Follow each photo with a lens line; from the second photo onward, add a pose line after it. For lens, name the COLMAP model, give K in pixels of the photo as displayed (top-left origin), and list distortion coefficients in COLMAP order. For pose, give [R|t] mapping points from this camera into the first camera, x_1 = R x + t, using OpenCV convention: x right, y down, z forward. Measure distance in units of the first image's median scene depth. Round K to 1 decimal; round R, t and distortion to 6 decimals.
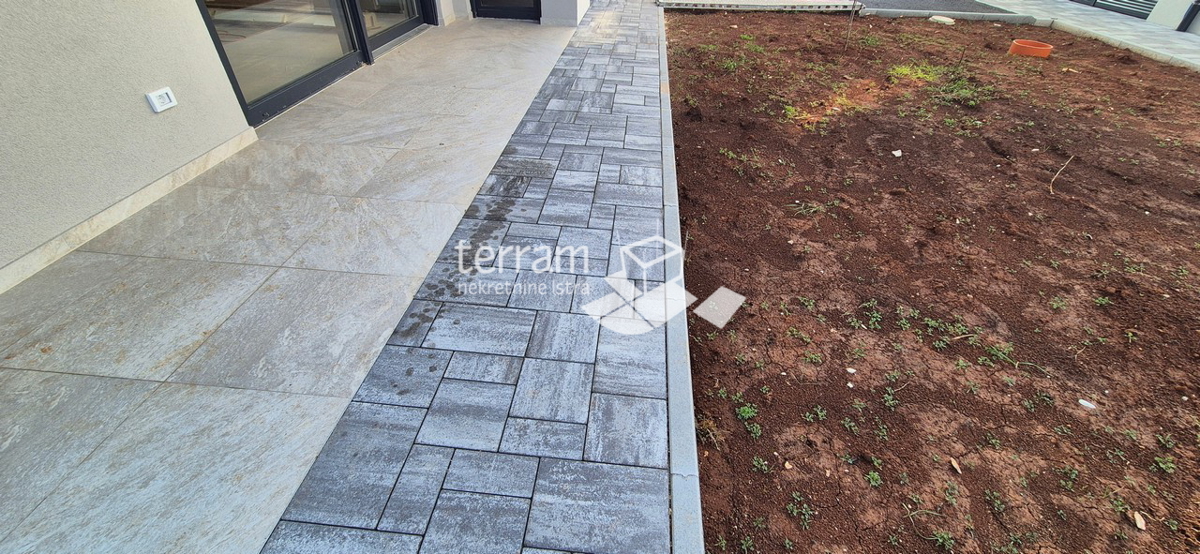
lens RADIAL K [[491.4, 0, 601.6], [0, 491.4, 276.0], [0, 0, 1]] dist [0.000500, -0.000154]
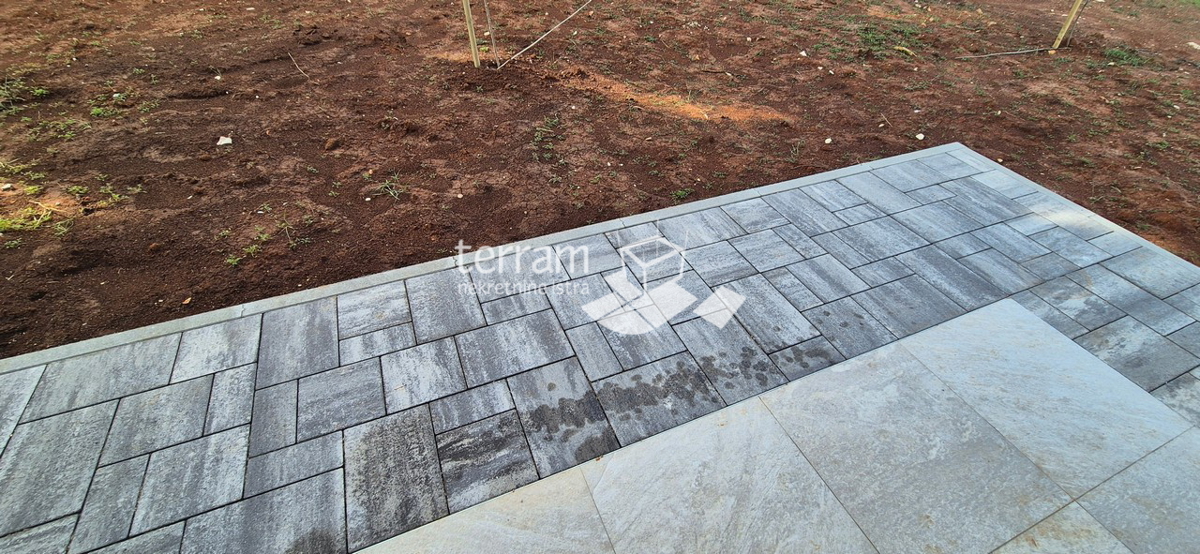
lens RADIAL K [[491.4, 0, 601.5], [0, 491.4, 278.4], [0, 0, 1]] dist [0.000500, -0.000154]
pose [[-0.469890, -0.628022, 0.620316, -0.519348], [0.500257, 0.389527, 0.773312, -0.679417], [-0.727287, 0.673689, 0.131137, 0.809104]]
